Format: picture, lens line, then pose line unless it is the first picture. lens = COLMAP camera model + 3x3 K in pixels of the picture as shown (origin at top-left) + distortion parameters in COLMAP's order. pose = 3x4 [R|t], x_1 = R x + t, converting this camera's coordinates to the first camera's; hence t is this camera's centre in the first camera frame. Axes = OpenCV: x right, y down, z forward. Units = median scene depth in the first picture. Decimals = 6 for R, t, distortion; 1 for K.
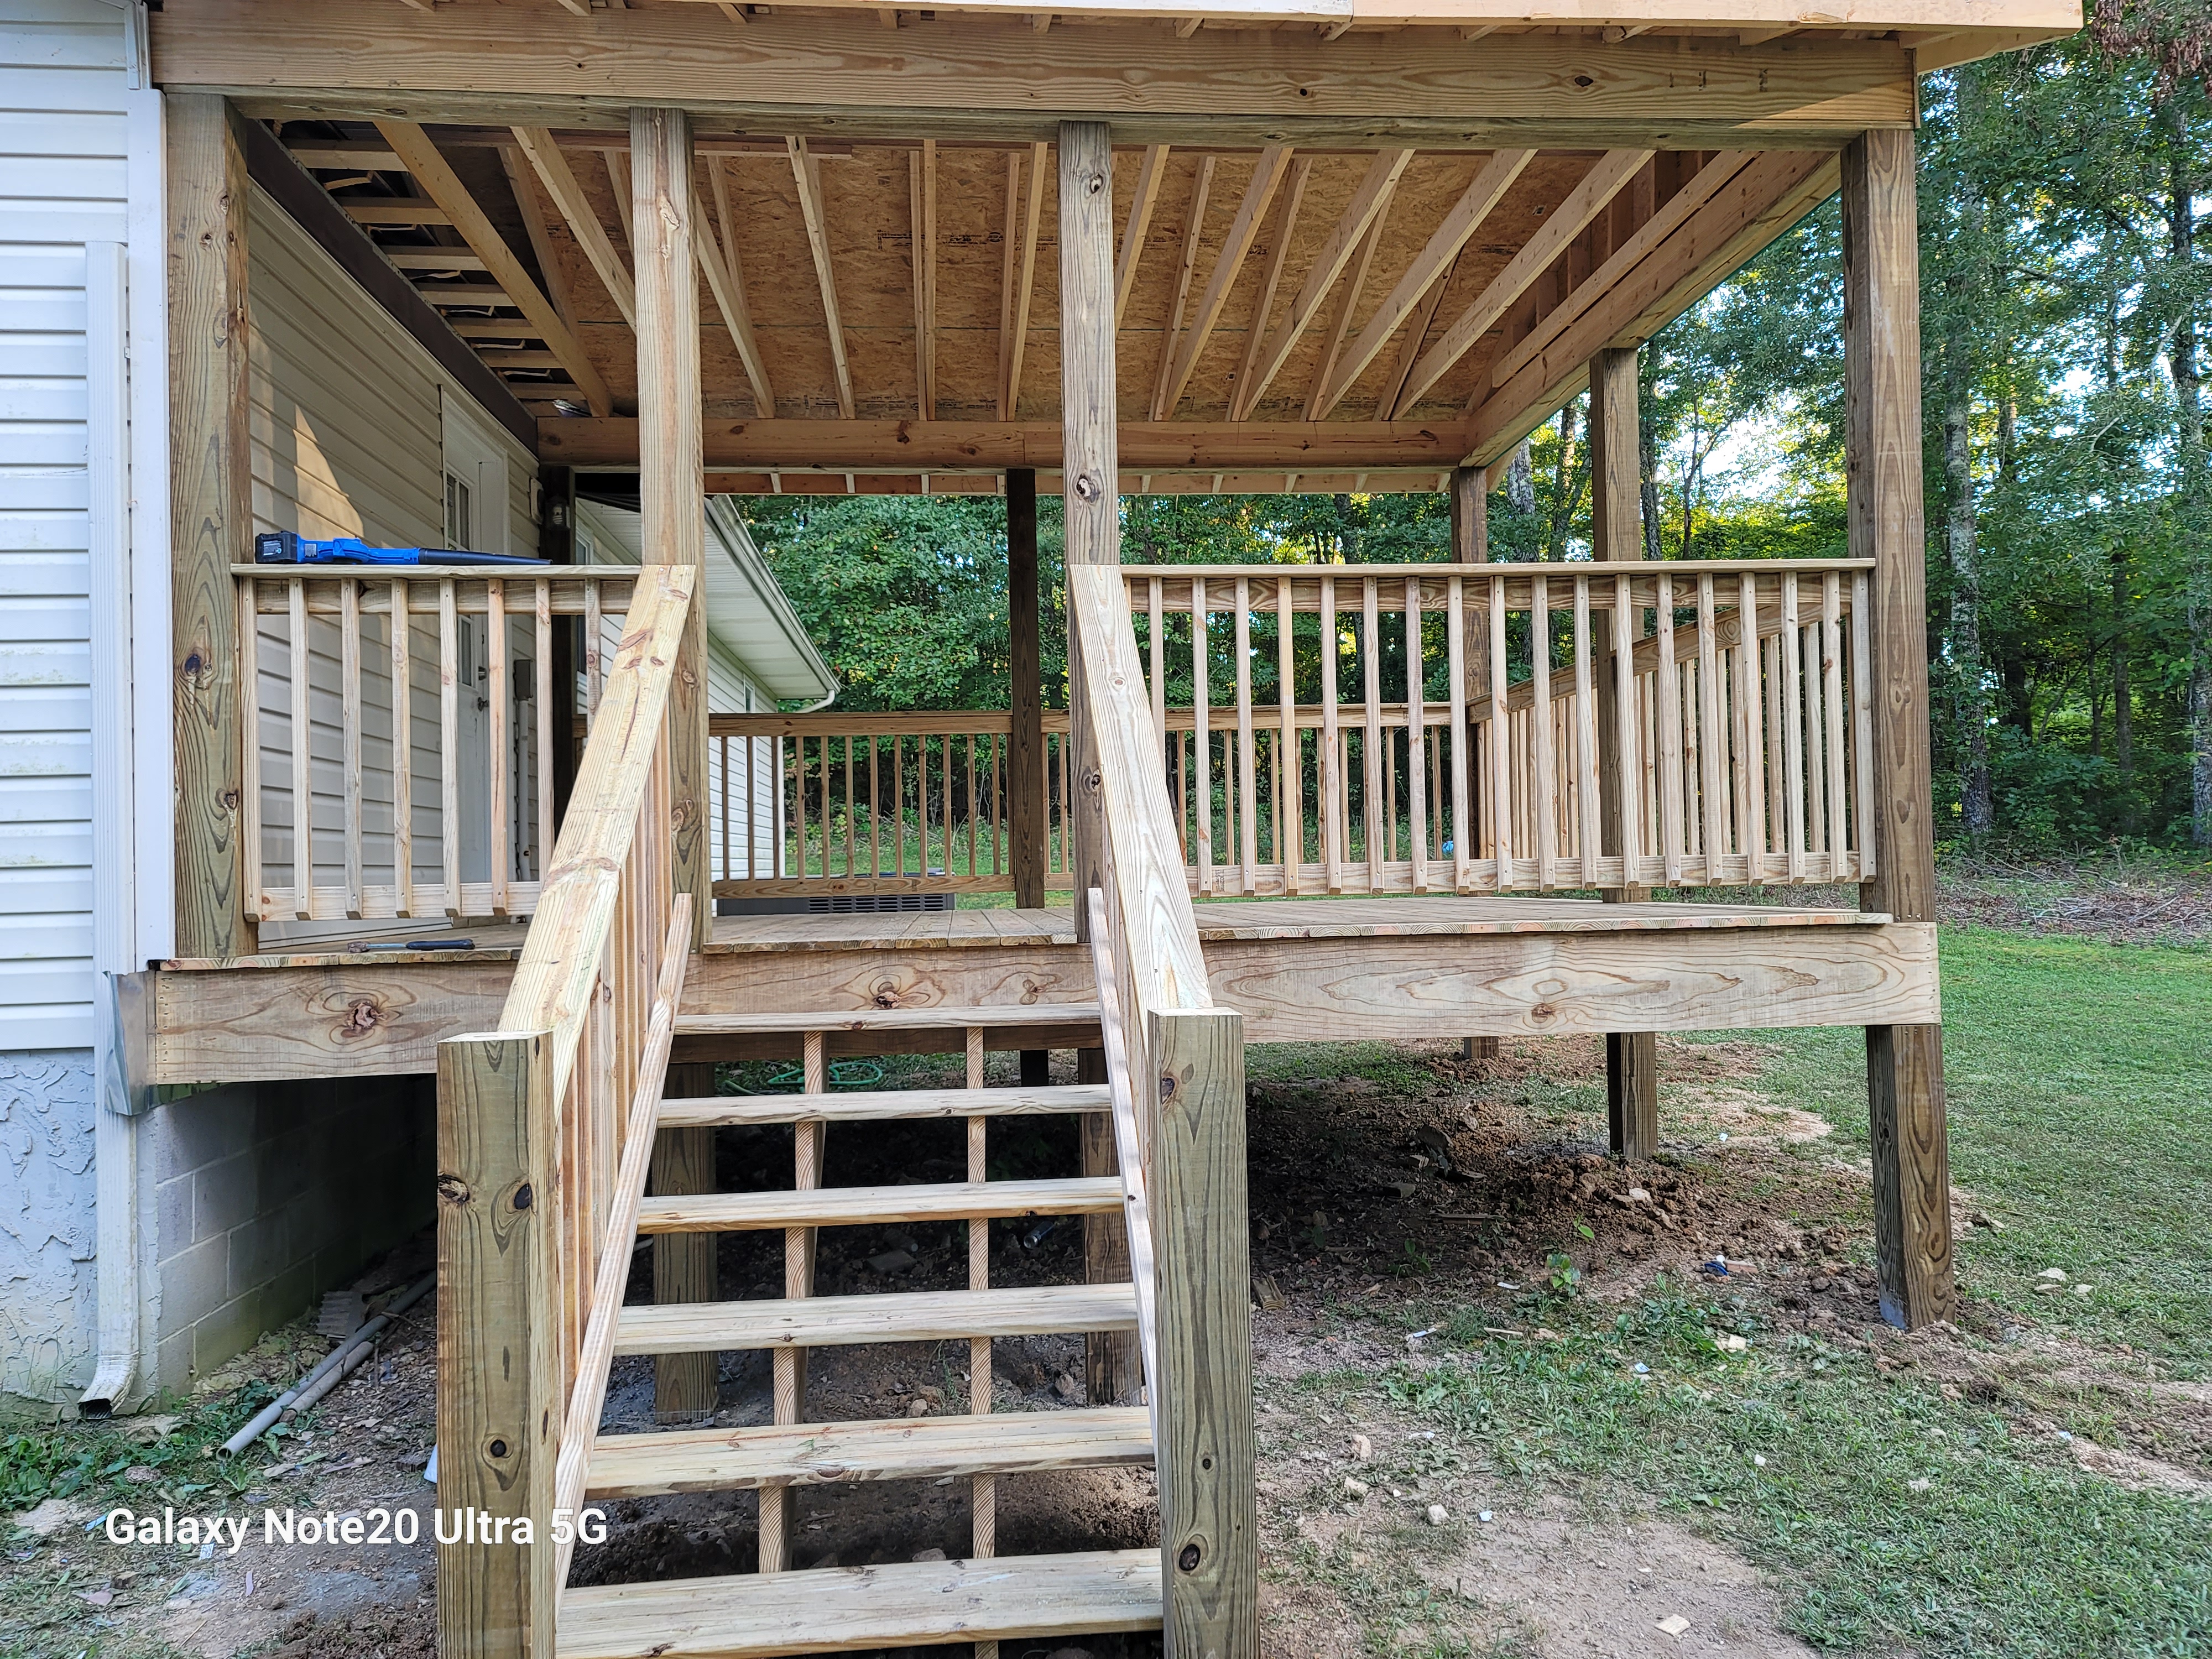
lens RADIAL K [[1571.7, 0, 1079.7], [0, 1571.7, 850.0], [0, 0, 1]] dist [0.112593, -0.105968]
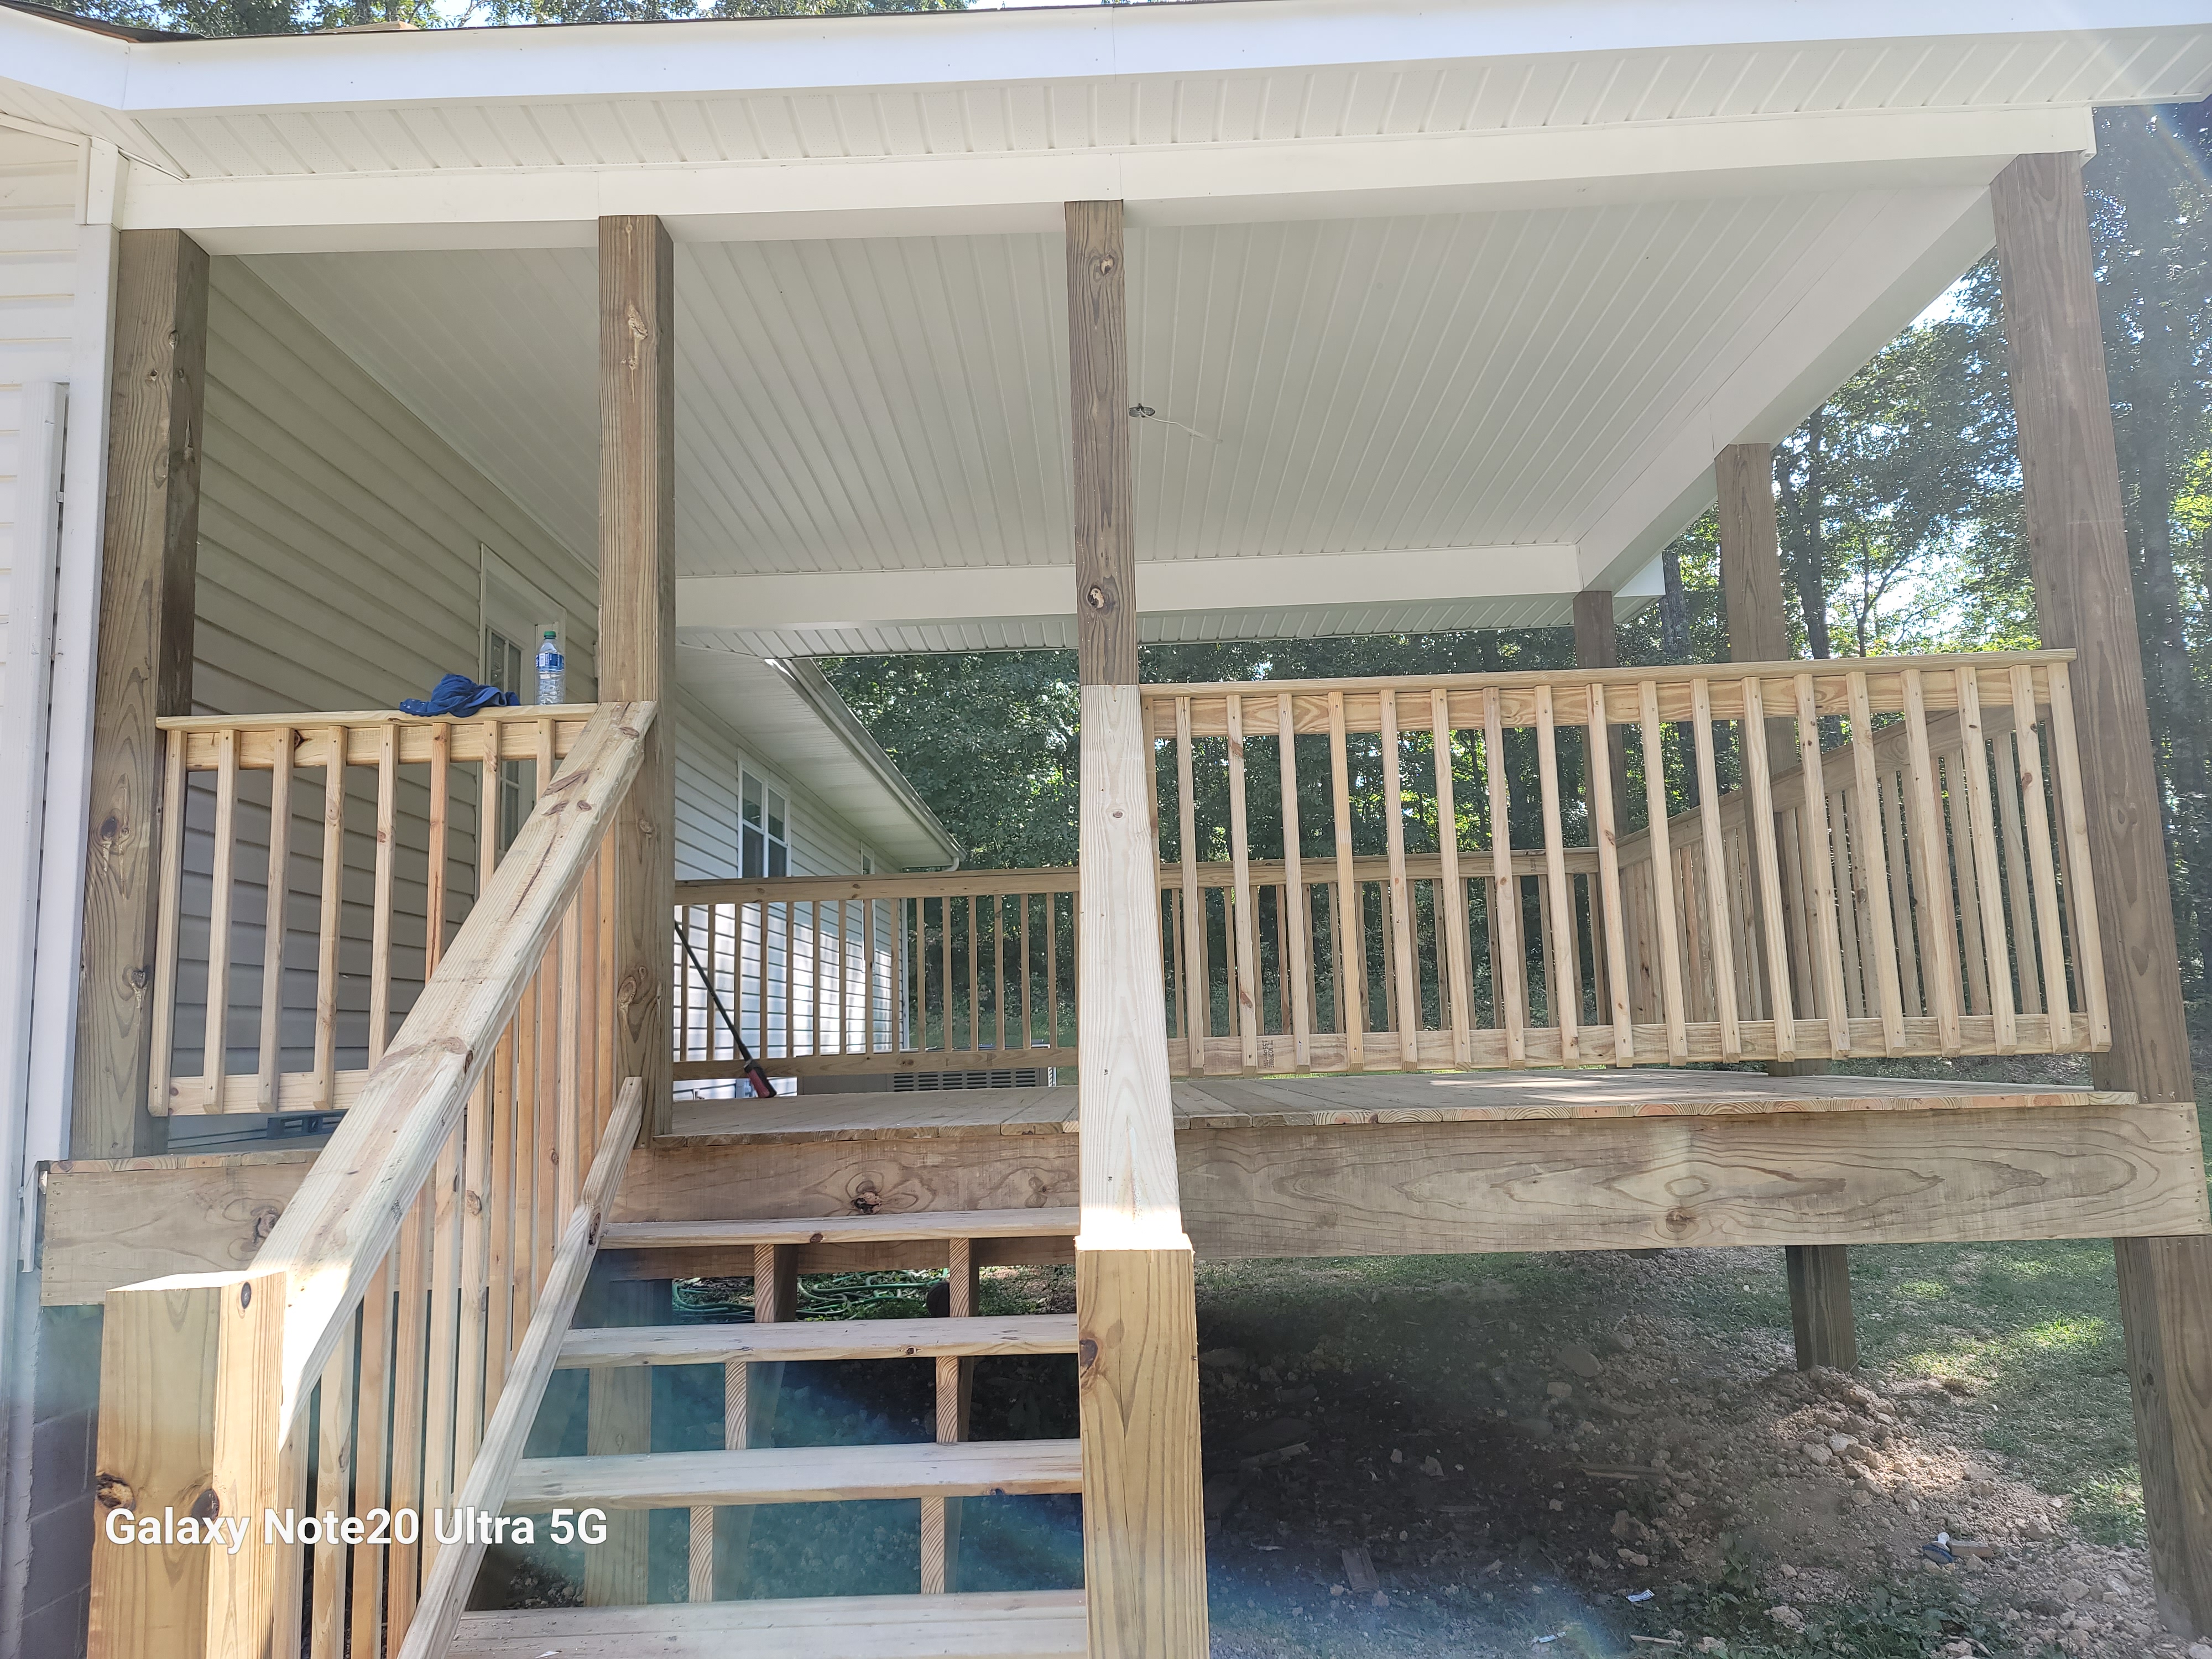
lens RADIAL K [[1571.7, 0, 1079.7], [0, 1571.7, 850.0], [0, 0, 1]] dist [0.112593, -0.105968]
pose [[0.994630, -0.023275, -0.100843, 0.078271], [0.012339, 0.994103, -0.107739, 0.001058], [0.102756, 0.105916, 0.989052, 0.160001]]
